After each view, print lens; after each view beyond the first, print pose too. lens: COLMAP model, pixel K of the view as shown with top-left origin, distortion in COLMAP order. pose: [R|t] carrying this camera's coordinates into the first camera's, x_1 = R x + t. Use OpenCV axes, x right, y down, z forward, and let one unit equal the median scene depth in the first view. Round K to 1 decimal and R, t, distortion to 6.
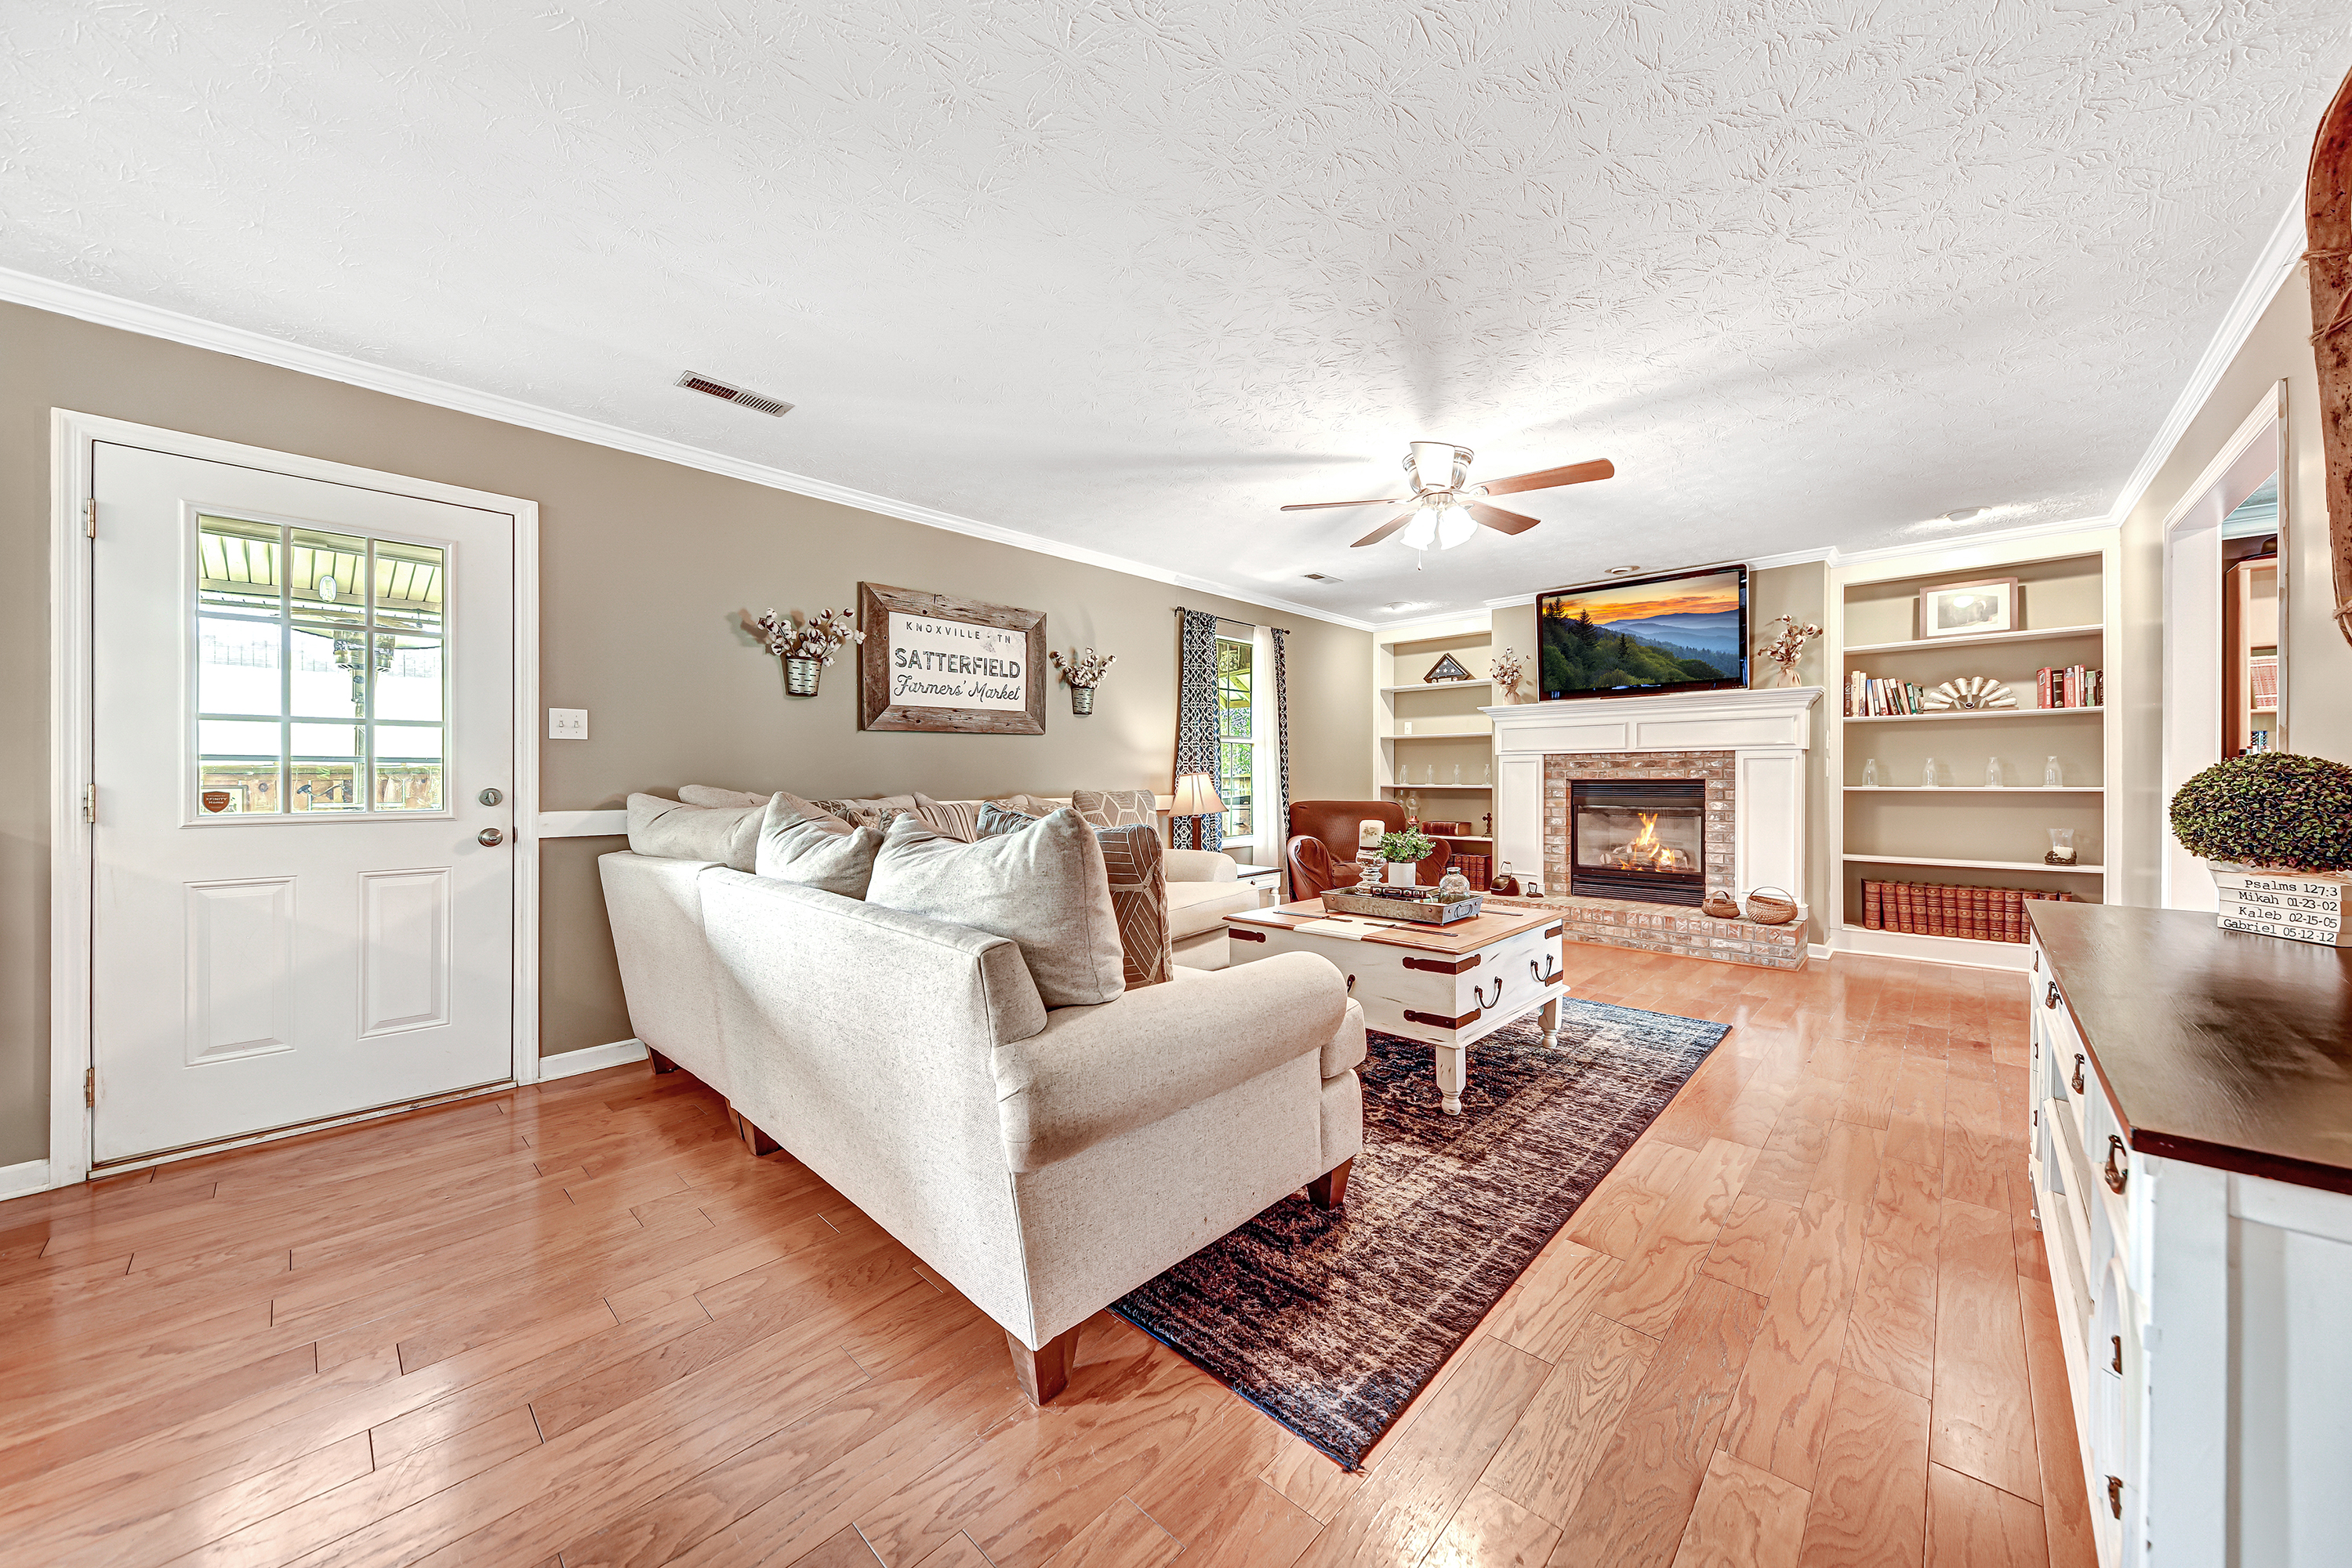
lens RADIAL K [[816.3, 0, 1177.7], [0, 816.3, 780.2], [0, 0, 1]] dist [-0.000208, -0.000006]
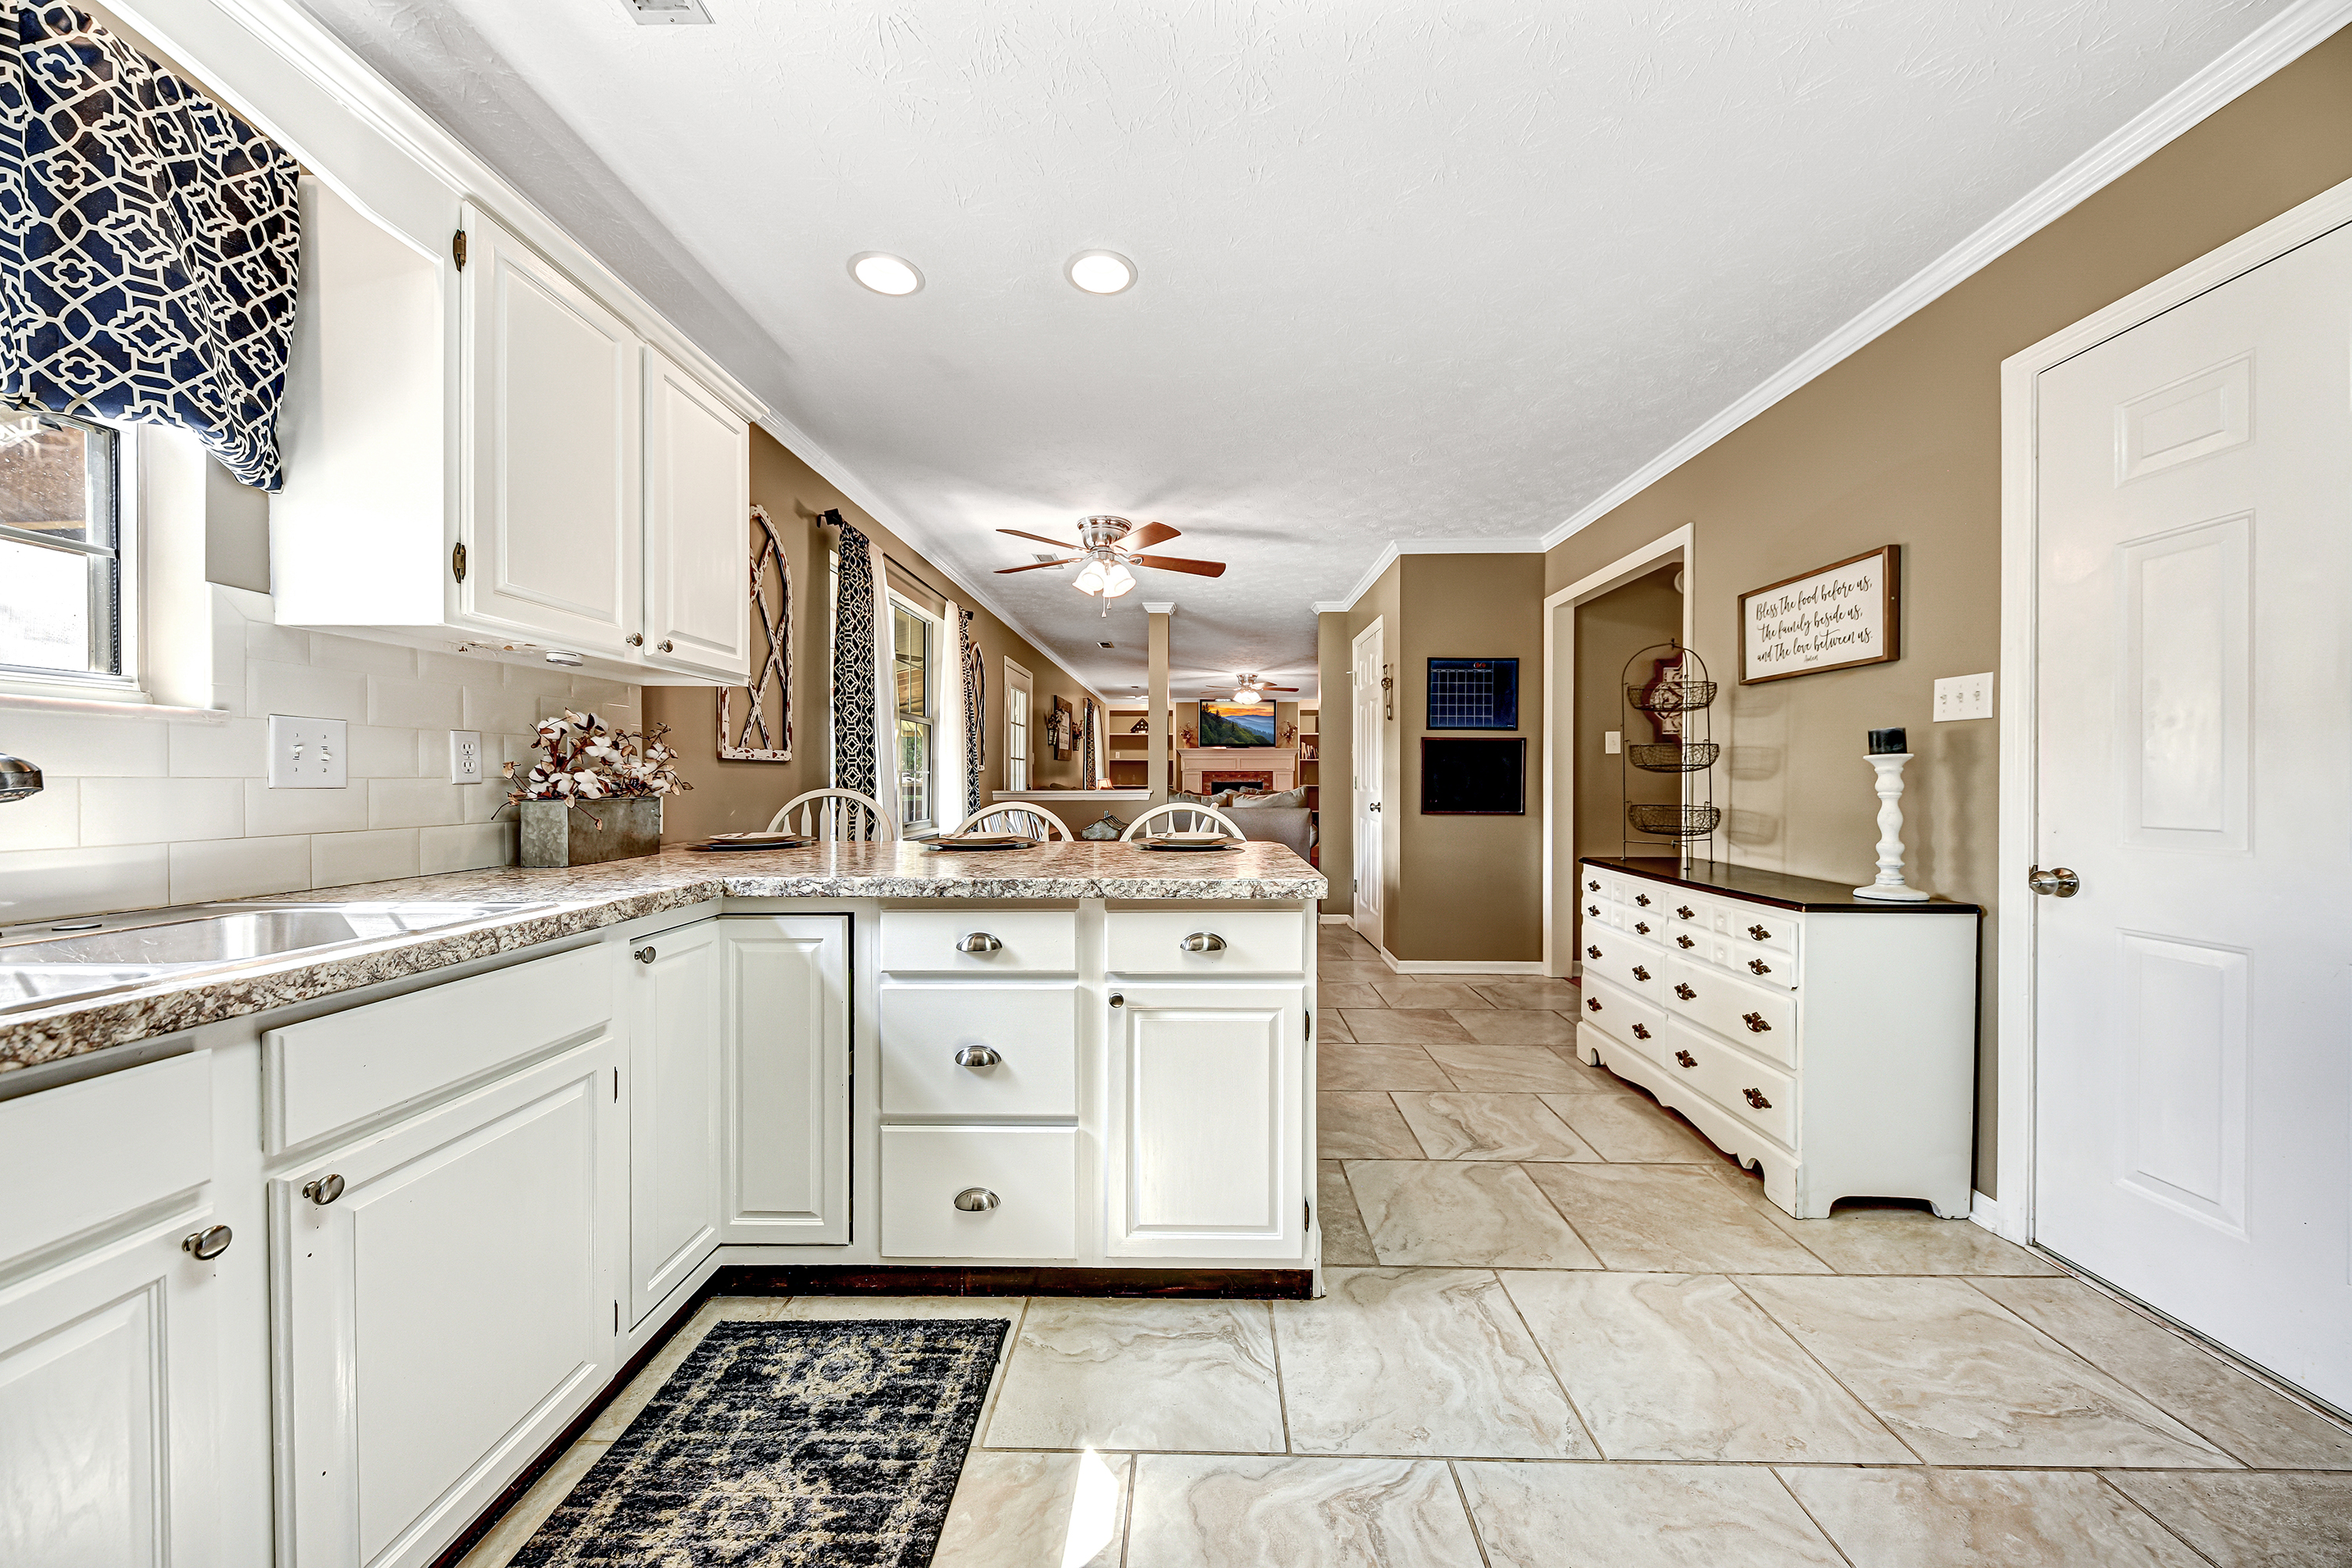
lens RADIAL K [[816.3, 0, 1181.0], [0, 816.3, 783.1], [0, 0, 1]] dist [-0.000208, -0.000006]
pose [[0.744412, -0.003880, 0.667709, -1.181641], [0.000397, 0.999986, 0.005369, -0.013703], [-0.667720, -0.003731, 0.744403, -0.684684]]
